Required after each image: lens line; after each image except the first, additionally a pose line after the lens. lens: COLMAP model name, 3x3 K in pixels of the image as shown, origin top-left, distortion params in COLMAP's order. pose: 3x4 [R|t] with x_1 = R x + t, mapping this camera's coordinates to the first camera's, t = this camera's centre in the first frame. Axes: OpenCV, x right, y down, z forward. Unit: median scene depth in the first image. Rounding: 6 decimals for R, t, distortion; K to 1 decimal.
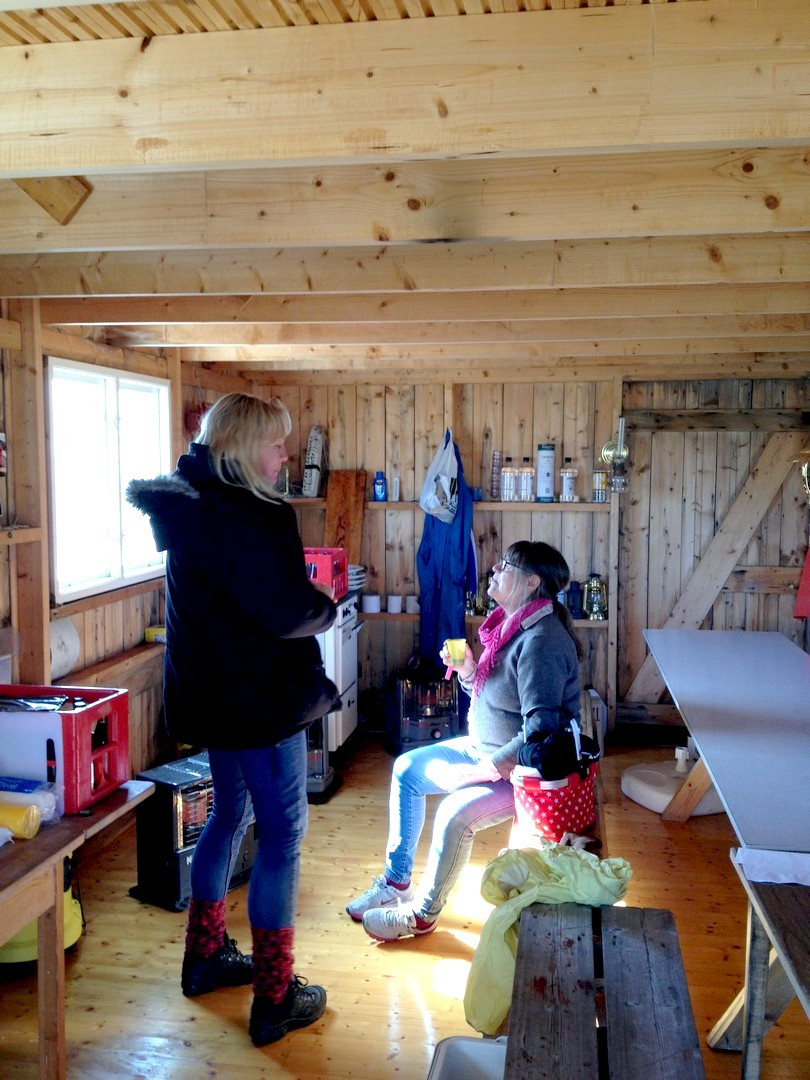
lens RADIAL K [[1078.4, 0, 405.0], [0, 1078.4, 540.0], [0, 0, 1]] dist [0.110372, -0.316288]
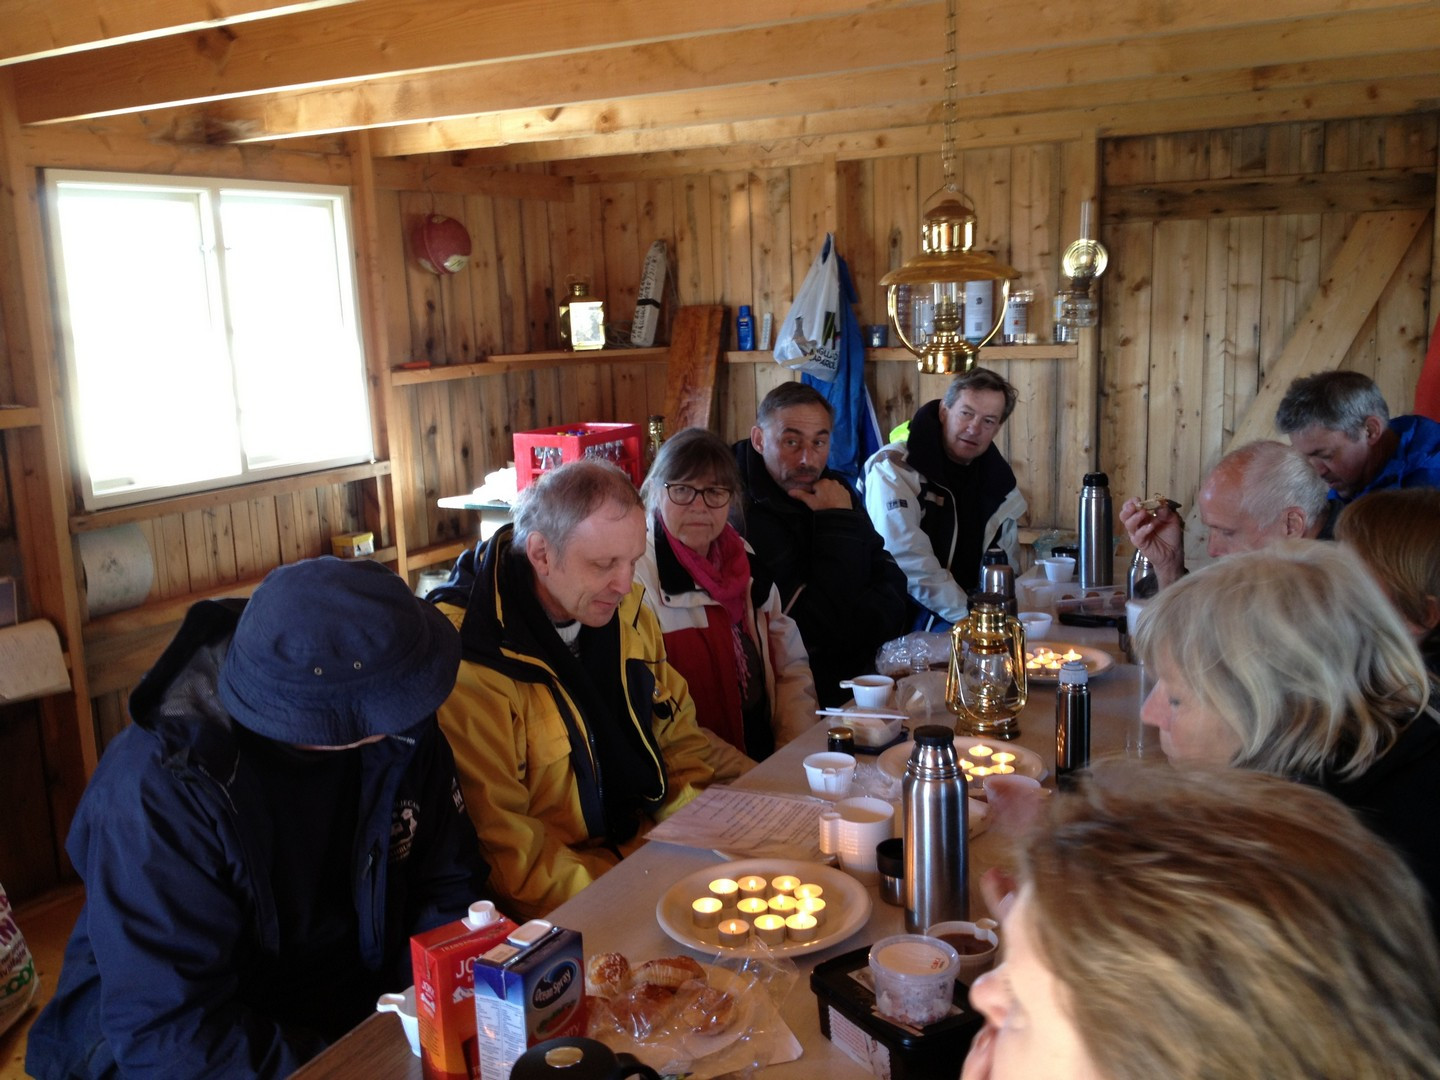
lens RADIAL K [[1437.8, 0, 715.1], [0, 1437.8, 566.2], [0, 0, 1]] dist [0.110372, -0.316288]
pose [[0.938698, 0.026958, -0.343686, 0.280621], [0.014564, 0.992947, 0.117662, -0.008710], [0.344433, -0.115455, 0.931684, 0.148359]]
